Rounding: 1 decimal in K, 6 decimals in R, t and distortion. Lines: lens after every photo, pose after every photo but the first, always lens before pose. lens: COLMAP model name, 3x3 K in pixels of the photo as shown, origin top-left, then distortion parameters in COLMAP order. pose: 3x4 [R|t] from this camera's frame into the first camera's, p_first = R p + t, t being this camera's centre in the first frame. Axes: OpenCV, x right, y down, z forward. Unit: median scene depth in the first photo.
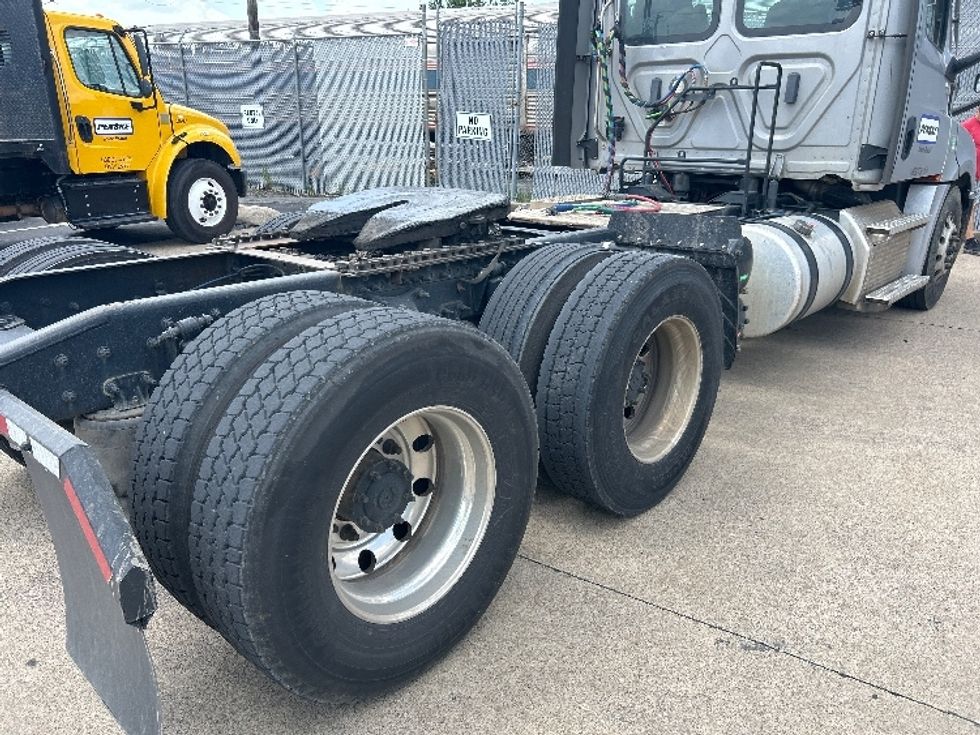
lens RADIAL K [[739.8, 0, 484.4], [0, 739.8, 374.3], [0, 0, 1]] dist [0.025592, -0.023984]
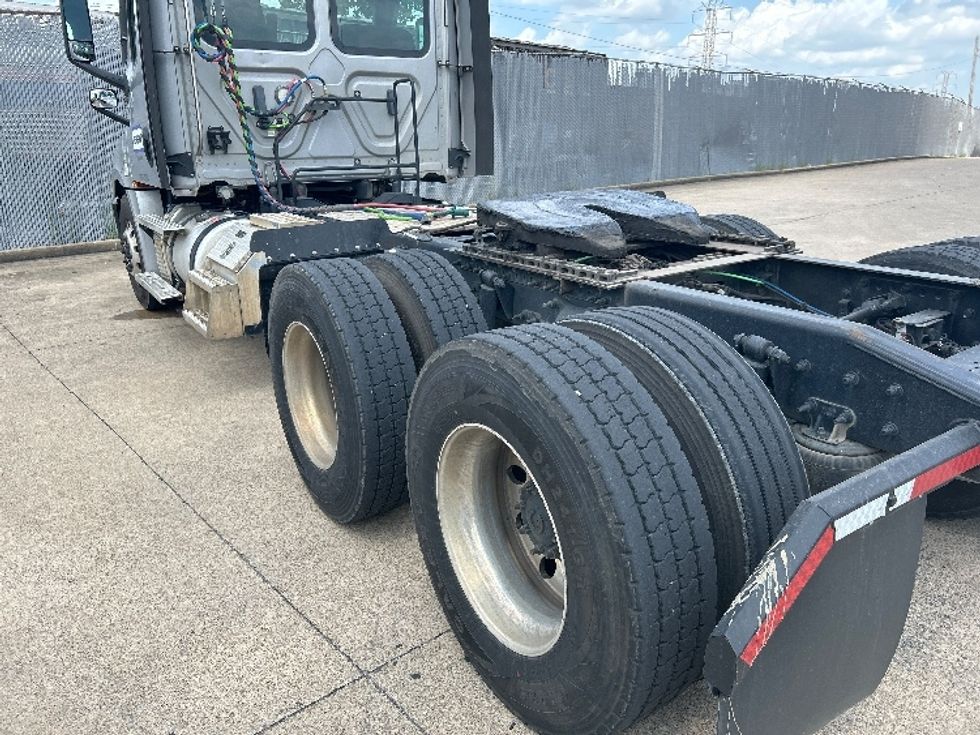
lens RADIAL K [[739.8, 0, 491.5], [0, 739.8, 380.5], [0, 0, 1]] dist [0.025592, -0.023984]
pose [[0.270223, -0.311883, 0.910883, -0.685783], [0.318629, 0.921738, 0.221075, -0.175846], [-0.908545, 0.230495, 0.348450, 0.511868]]
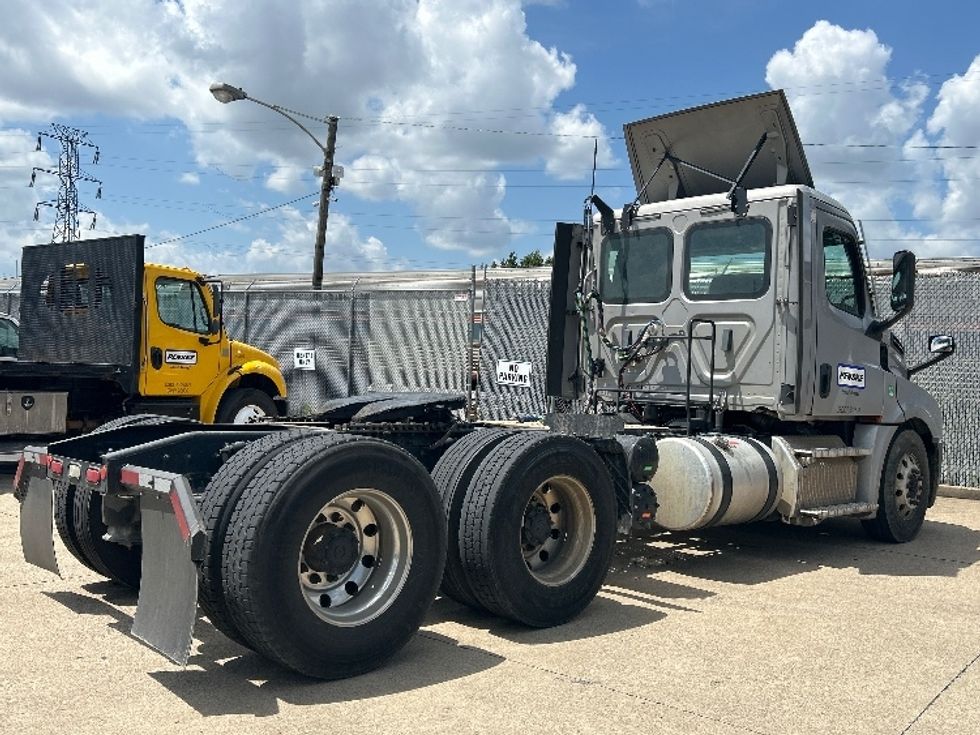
lens RADIAL K [[909.2, 0, 494.3], [0, 909.2, 363.2], [0, 0, 1]] dist [0.019095, 0.000000]
pose [[0.995667, 0.036219, -0.085651, 0.147016], [-0.063350, 0.938436, -0.339594, 0.178624], [0.068078, 0.343548, 0.936664, -0.403399]]
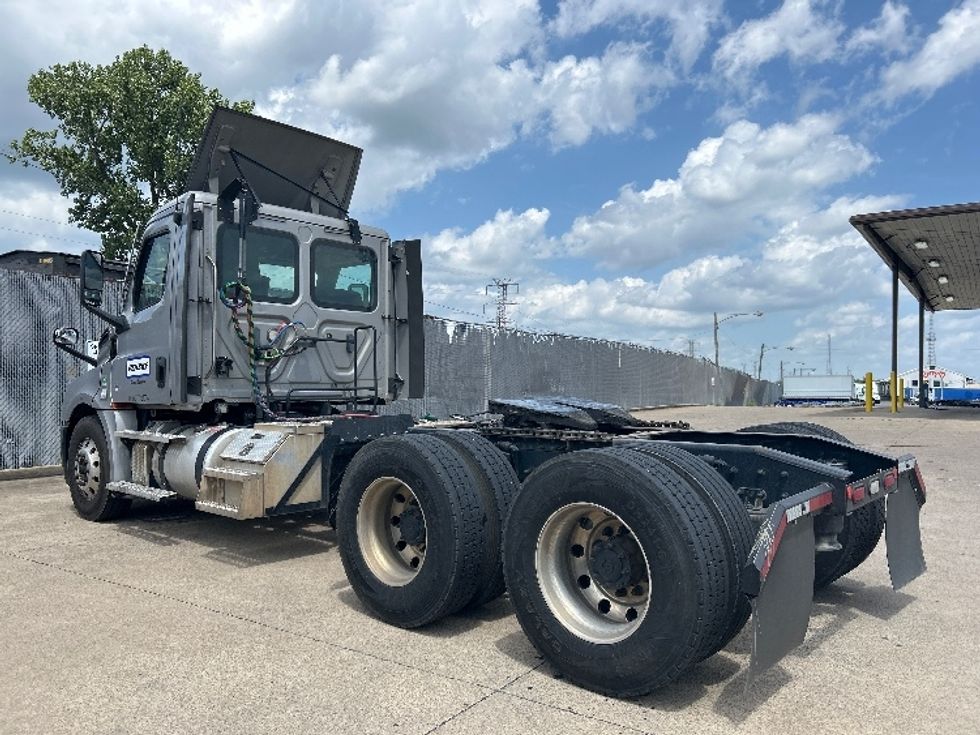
lens RADIAL K [[739.8, 0, 498.4], [0, 739.8, 371.0], [0, 0, 1]] dist [0.025592, -0.023984]
pose [[-0.007105, 0.017894, 0.999815, -1.001851], [0.322365, 0.946502, -0.014649, -0.196805], [-0.946589, 0.322201, -0.012493, 0.697392]]
